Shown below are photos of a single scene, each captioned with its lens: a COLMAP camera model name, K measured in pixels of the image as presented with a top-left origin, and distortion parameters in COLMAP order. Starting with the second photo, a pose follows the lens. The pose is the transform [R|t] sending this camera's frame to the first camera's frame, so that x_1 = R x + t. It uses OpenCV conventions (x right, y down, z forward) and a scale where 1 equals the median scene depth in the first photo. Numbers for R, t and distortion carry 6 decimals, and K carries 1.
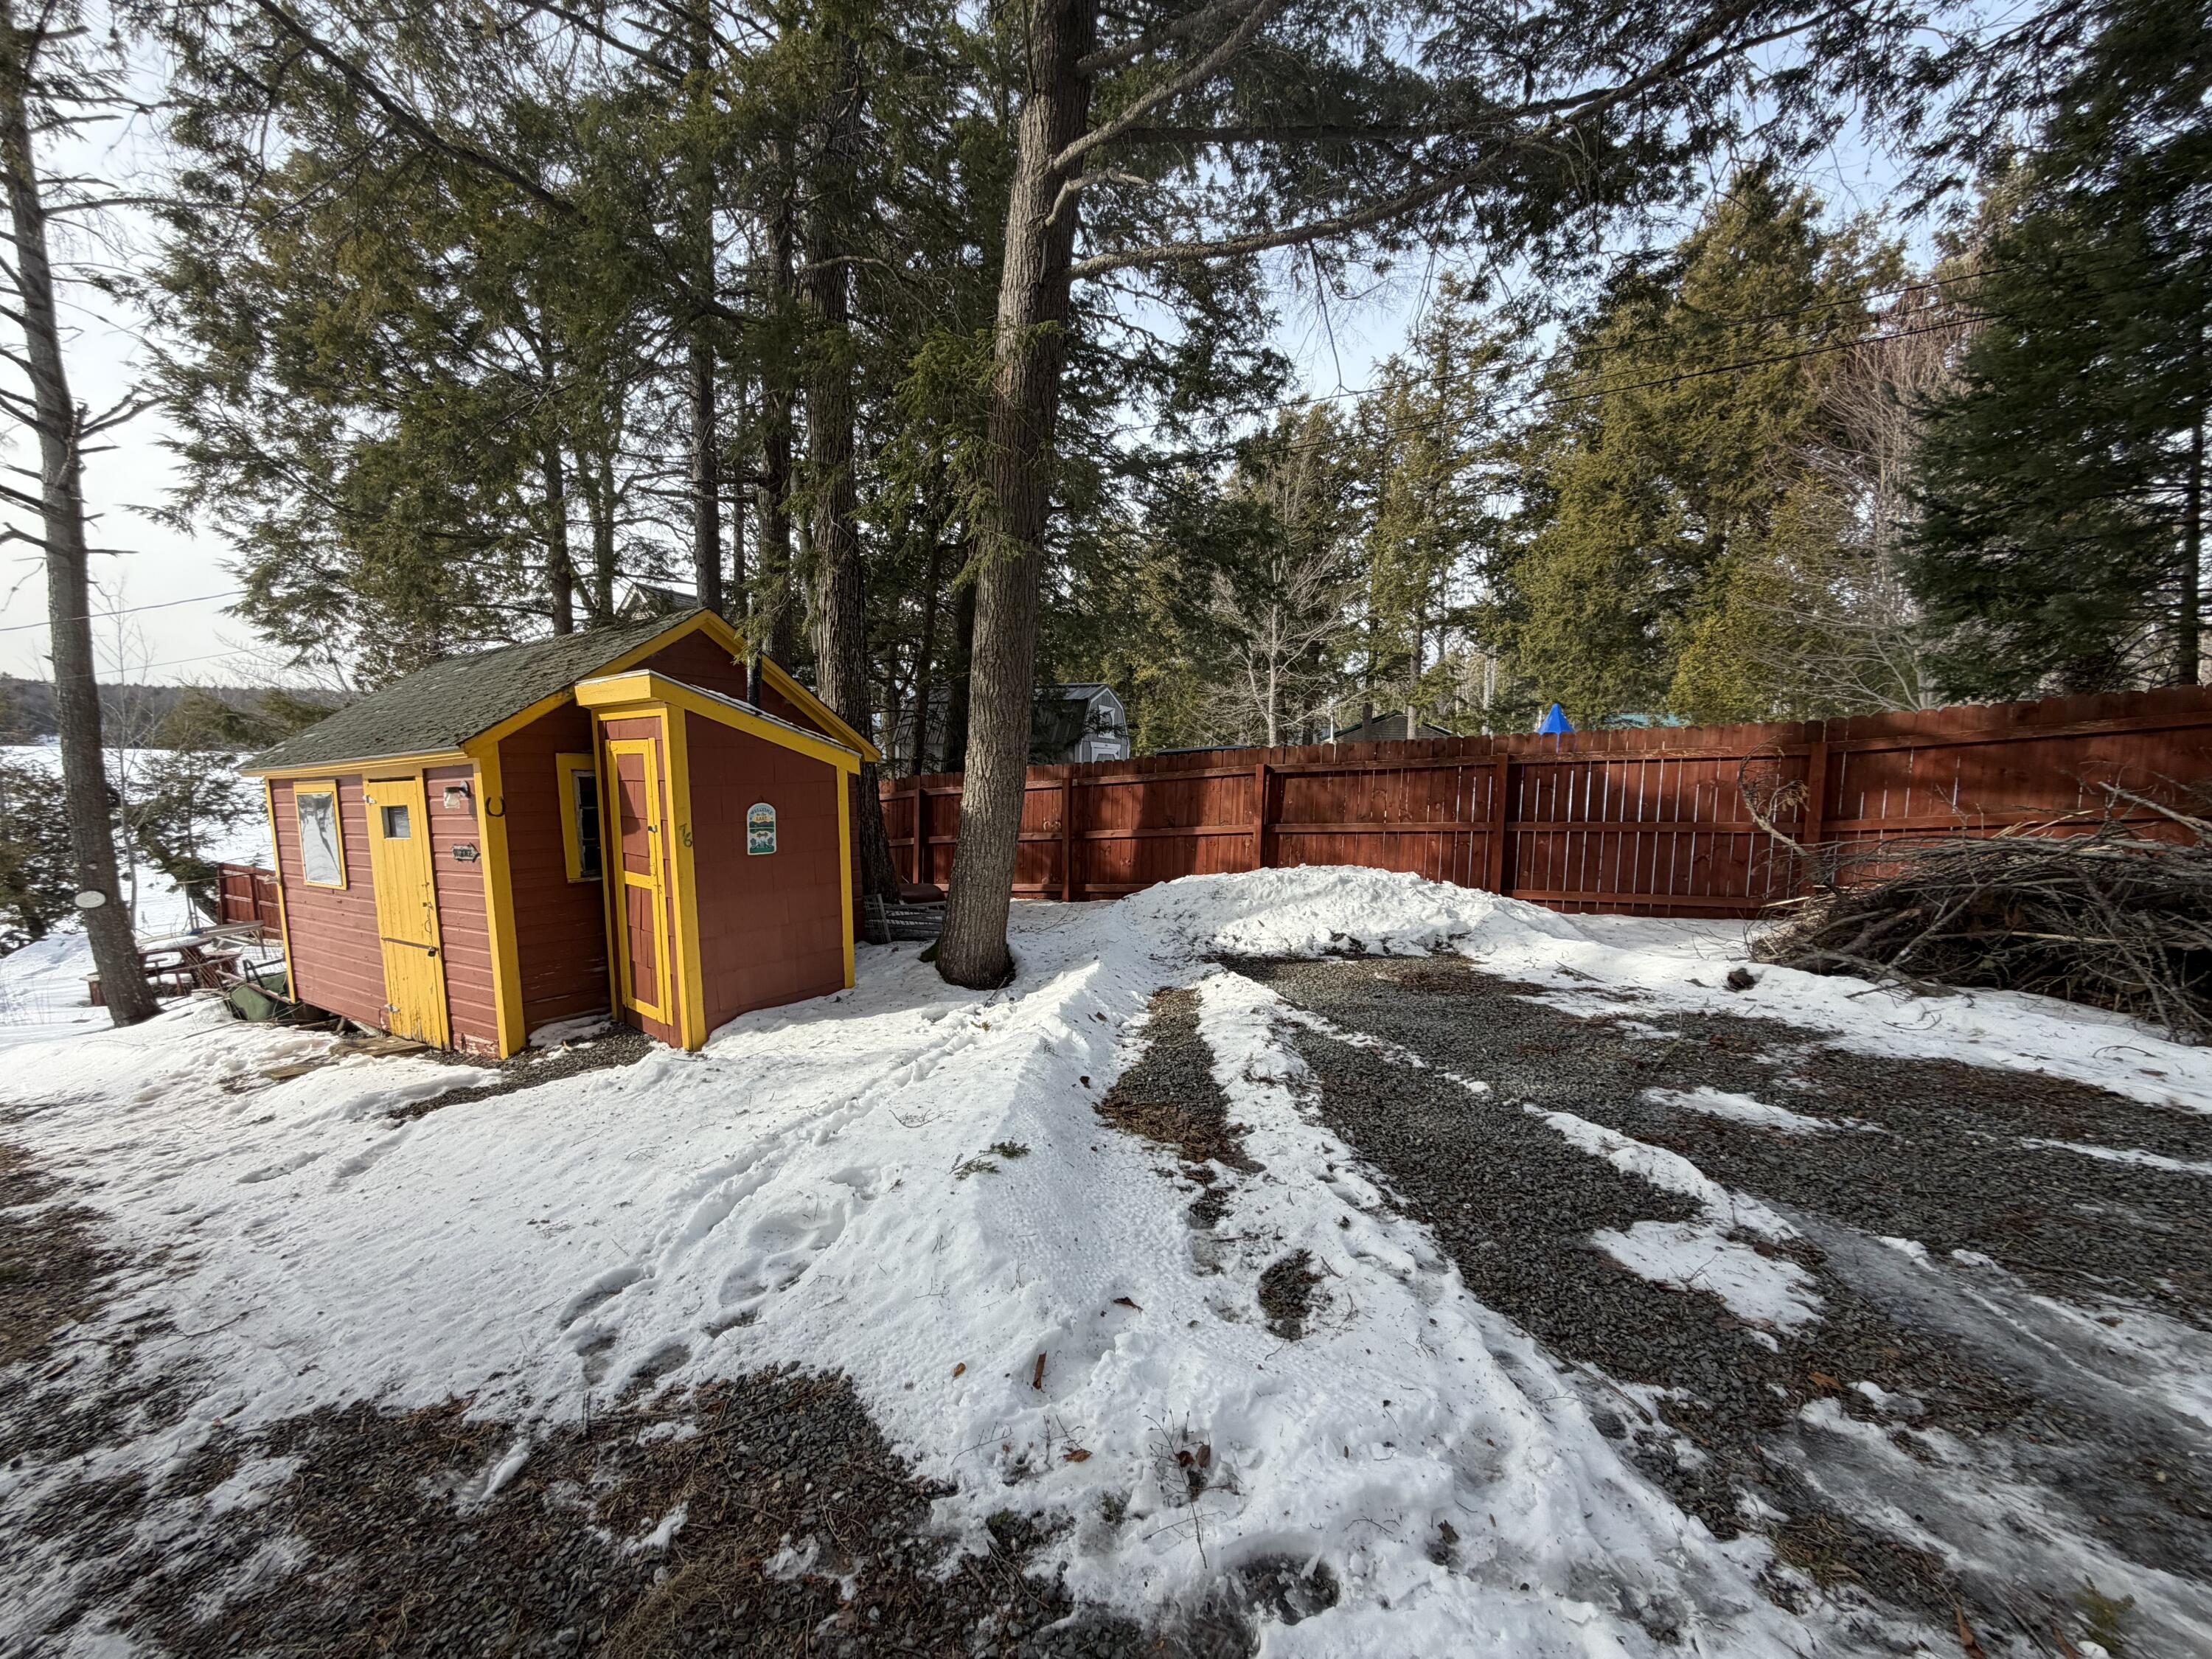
lens RADIAL K [[878.7, 0, 1095.6], [0, 878.7, 836.2], [0, 0, 1]] dist [0.000591, 0.000305]
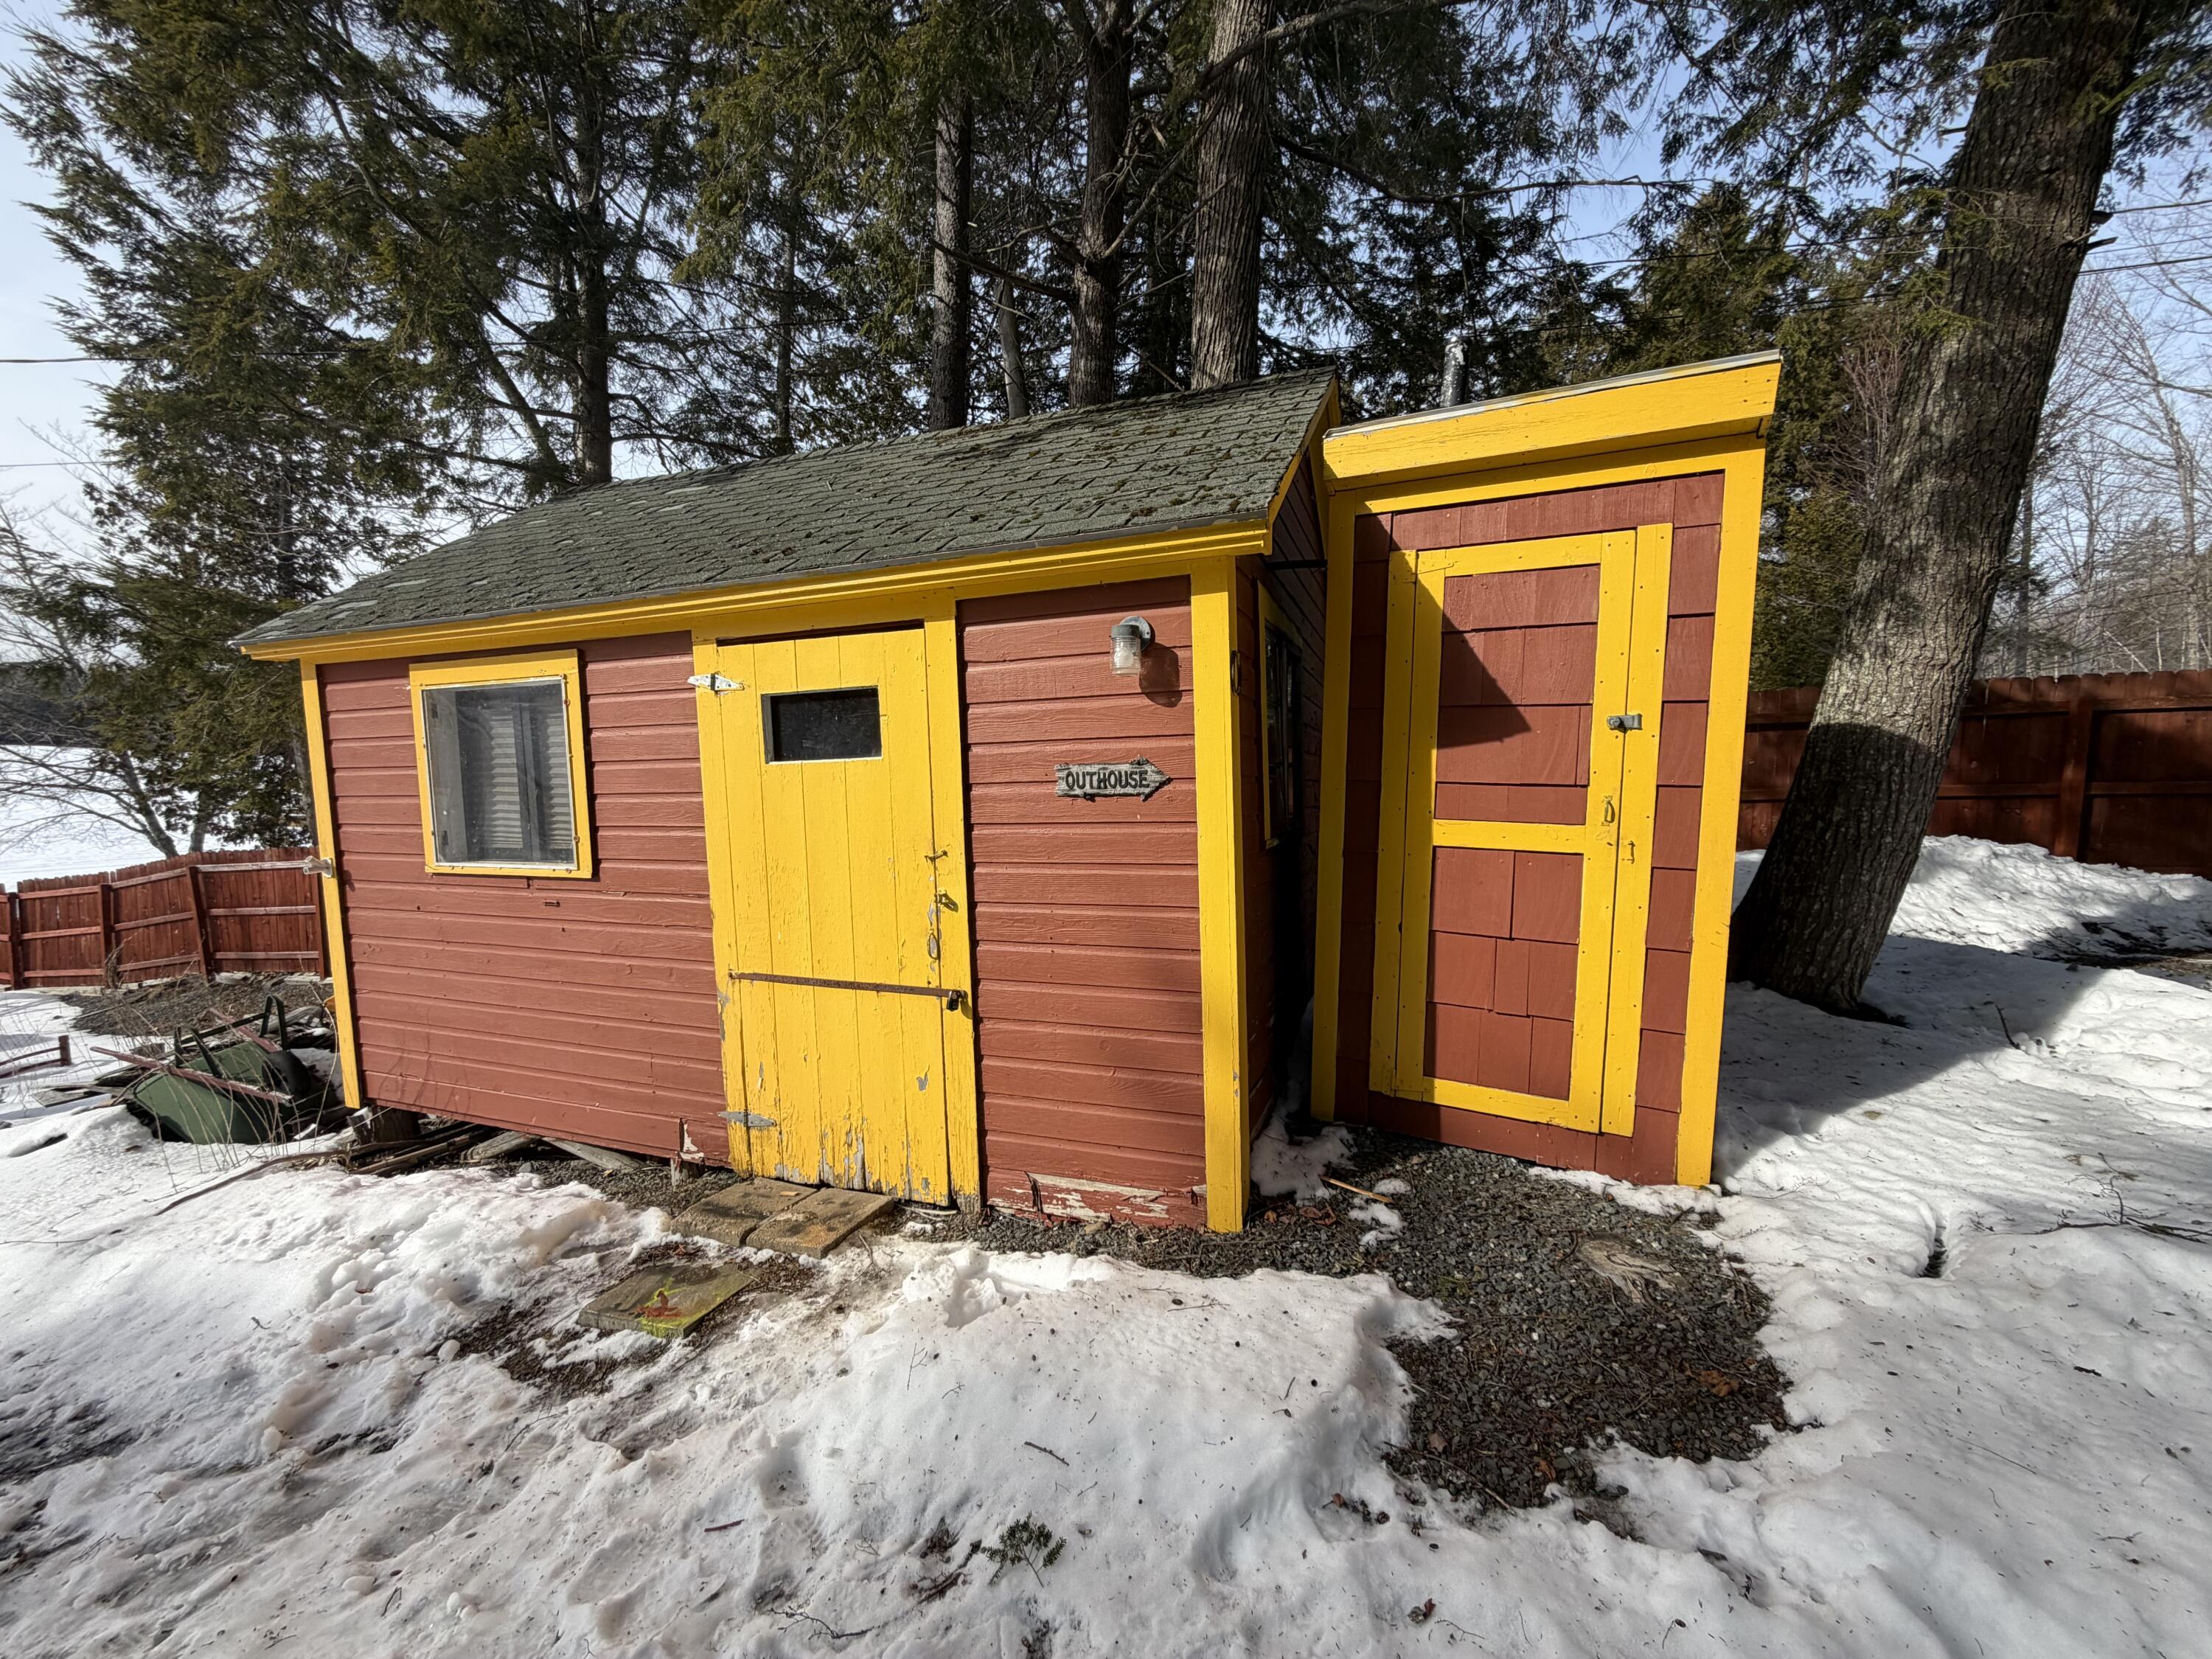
lens RADIAL K [[878.7, 0, 1110.1], [0, 878.7, 836.1], [0, 0, 1]] dist [0.000591, 0.000305]
pose [[0.977668, -0.003624, 0.210125, -0.771935], [0.005164, 0.999964, -0.006779, 0.048641], [-0.210093, 0.007712, 0.977651, 0.529617]]
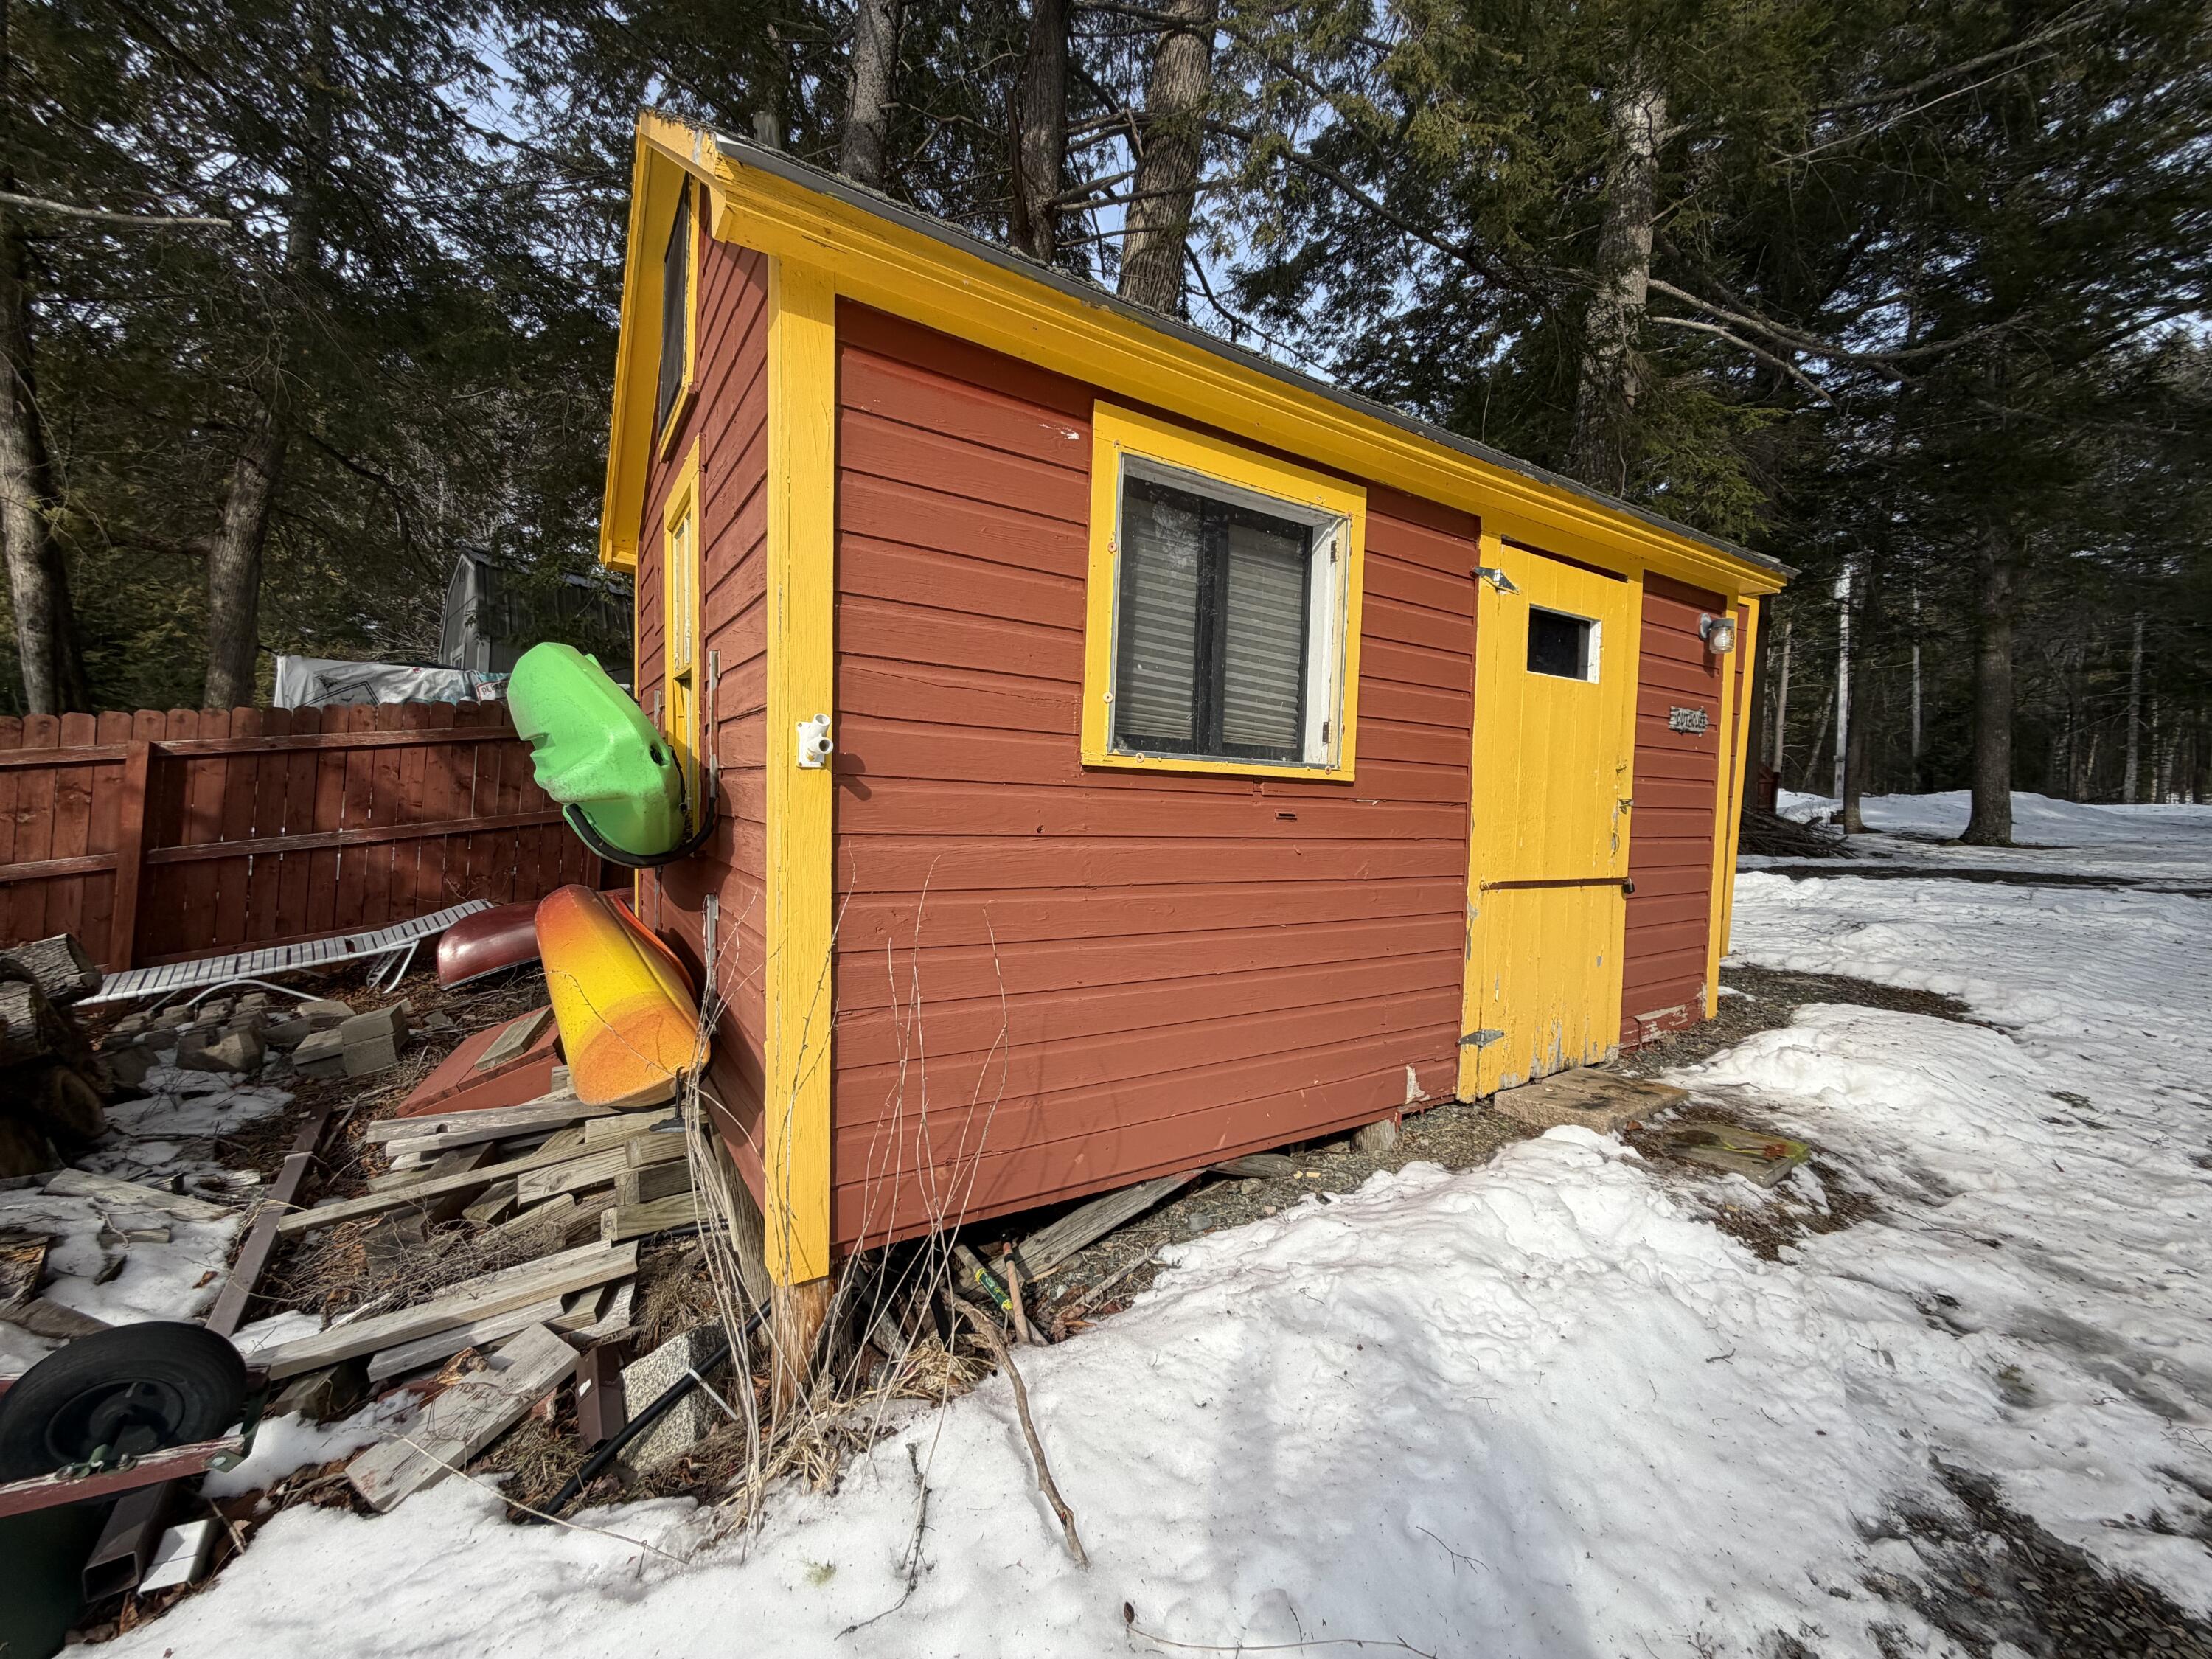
lens RADIAL K [[878.7, 0, 1102.6], [0, 878.7, 834.3], [0, 0, 1]] dist [0.000591, 0.000305]
pose [[0.416919, 0.002087, 0.908941, -1.421575], [0.021957, 0.999682, -0.012367, 0.097453], [-0.908679, 0.025113, 0.416740, 1.072083]]
